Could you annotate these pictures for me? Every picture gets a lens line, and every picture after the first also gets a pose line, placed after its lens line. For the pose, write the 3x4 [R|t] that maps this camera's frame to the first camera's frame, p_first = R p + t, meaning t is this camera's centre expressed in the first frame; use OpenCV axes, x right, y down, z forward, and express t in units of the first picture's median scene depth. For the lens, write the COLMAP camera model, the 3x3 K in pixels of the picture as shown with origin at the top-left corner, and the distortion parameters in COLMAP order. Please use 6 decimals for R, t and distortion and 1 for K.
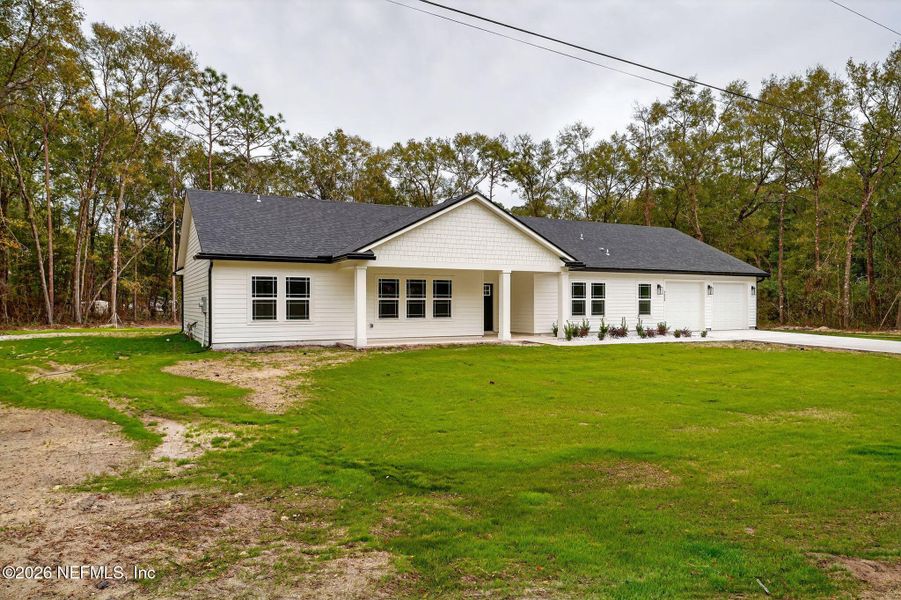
lens RADIAL K [[590.9, 0, 448.7], [0, 590.9, 311.7], [0, 0, 1]] dist [0.006243, -0.026978]
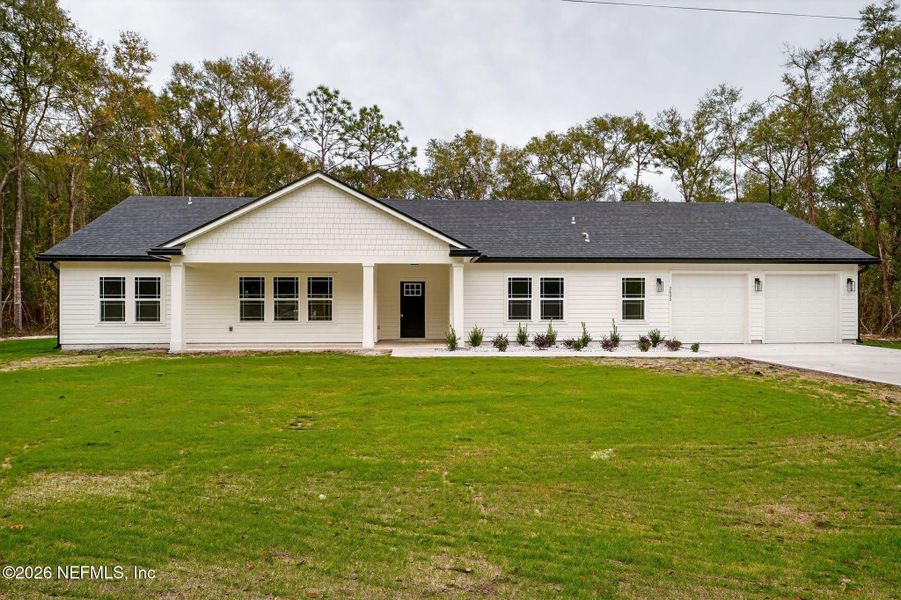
lens RADIAL K [[578.0, 0, 449.1], [0, 578.0, 322.0], [0, 0, 1]] dist [0.001365, -0.000281]
pose [[0.915005, 0.008281, -0.403357, 0.412652], [-0.004583, 0.999938, 0.010132, 0.001975], [0.403415, -0.007422, 0.914987, 0.244164]]
